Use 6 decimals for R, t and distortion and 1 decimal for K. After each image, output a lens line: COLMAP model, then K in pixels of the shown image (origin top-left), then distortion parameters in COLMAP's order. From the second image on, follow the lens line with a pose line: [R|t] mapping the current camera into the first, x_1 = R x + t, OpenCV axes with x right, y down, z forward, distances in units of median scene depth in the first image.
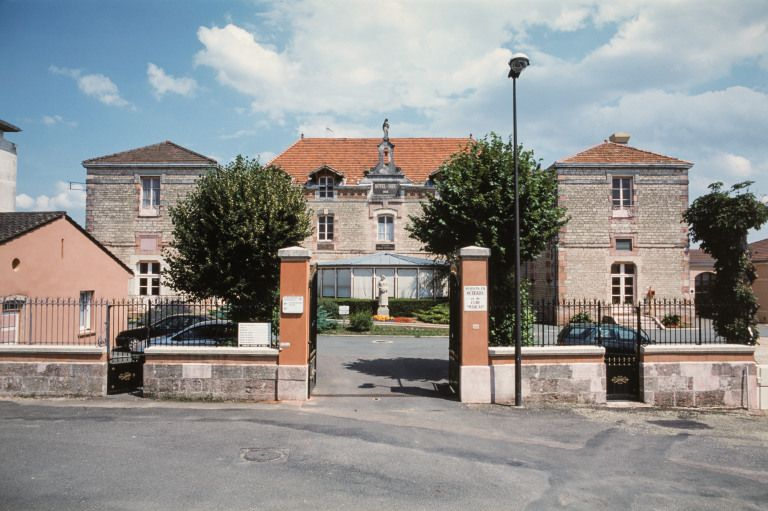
lens RADIAL K [[600.8, 0, 384.0], [0, 600.8, 255.5], [0, 0, 1]] dist [-0.061659, 0.002237]
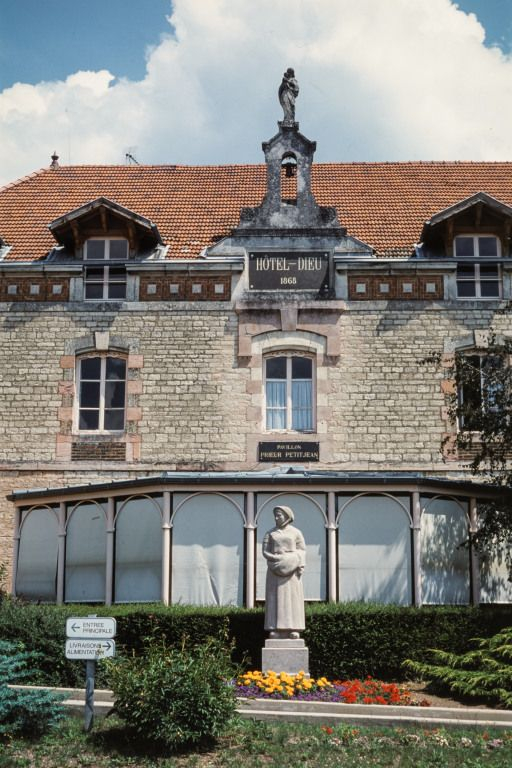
lens RADIAL K [[1105.0, 0, 256.0], [0, 1105.0, 384.0], [0, 0, 1]] dist [-0.039363, -0.039558]
pose [[0.999798, -0.002278, -0.019961, -0.003159], [-0.001038, 0.986370, -0.164540, 0.045875], [0.020064, 0.164528, 0.986168, 0.427096]]
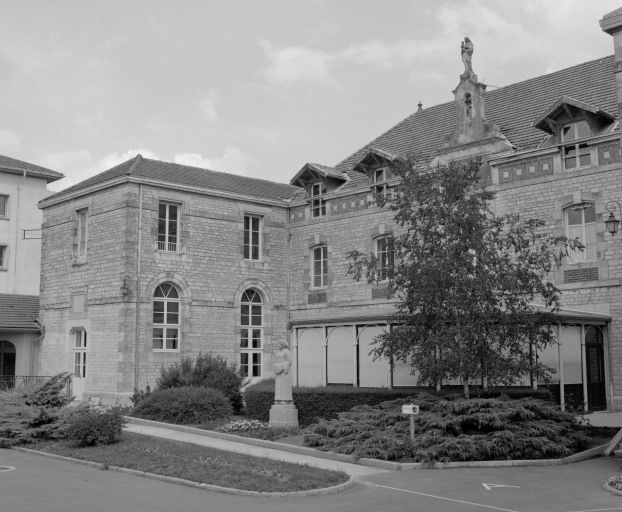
lens RADIAL K [[827.2, 0, 311.0], [0, 827.2, 256.0], [0, 0, 1]] dist [-0.069853, 0.016853]
pose [[0.688341, -0.097280, -0.718835, 0.407067], [0.034399, 0.994229, -0.101610, 0.027250], [0.724572, 0.045215, 0.687715, 0.426404]]
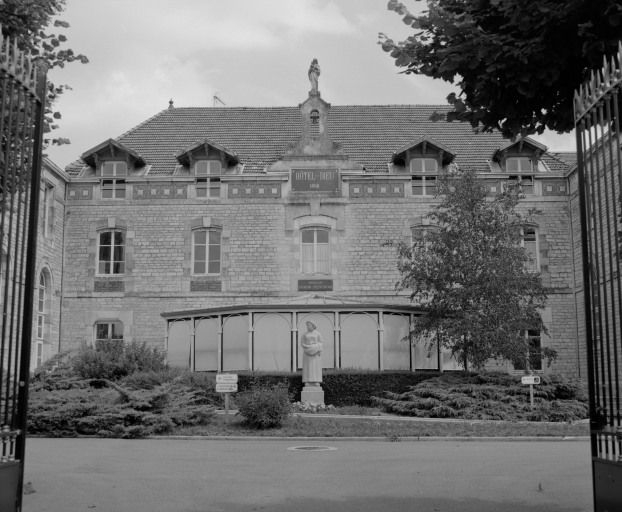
lens RADIAL K [[827.2, 0, 311.0], [0, 827.2, 256.0], [0, 0, 1]] dist [-0.069853, 0.016853]
pose [[0.999966, -0.008237, 0.000046, -0.001364], [0.008188, 0.993335, -0.114970, 0.045837], [0.000901, 0.114967, 0.993369, 0.251276]]
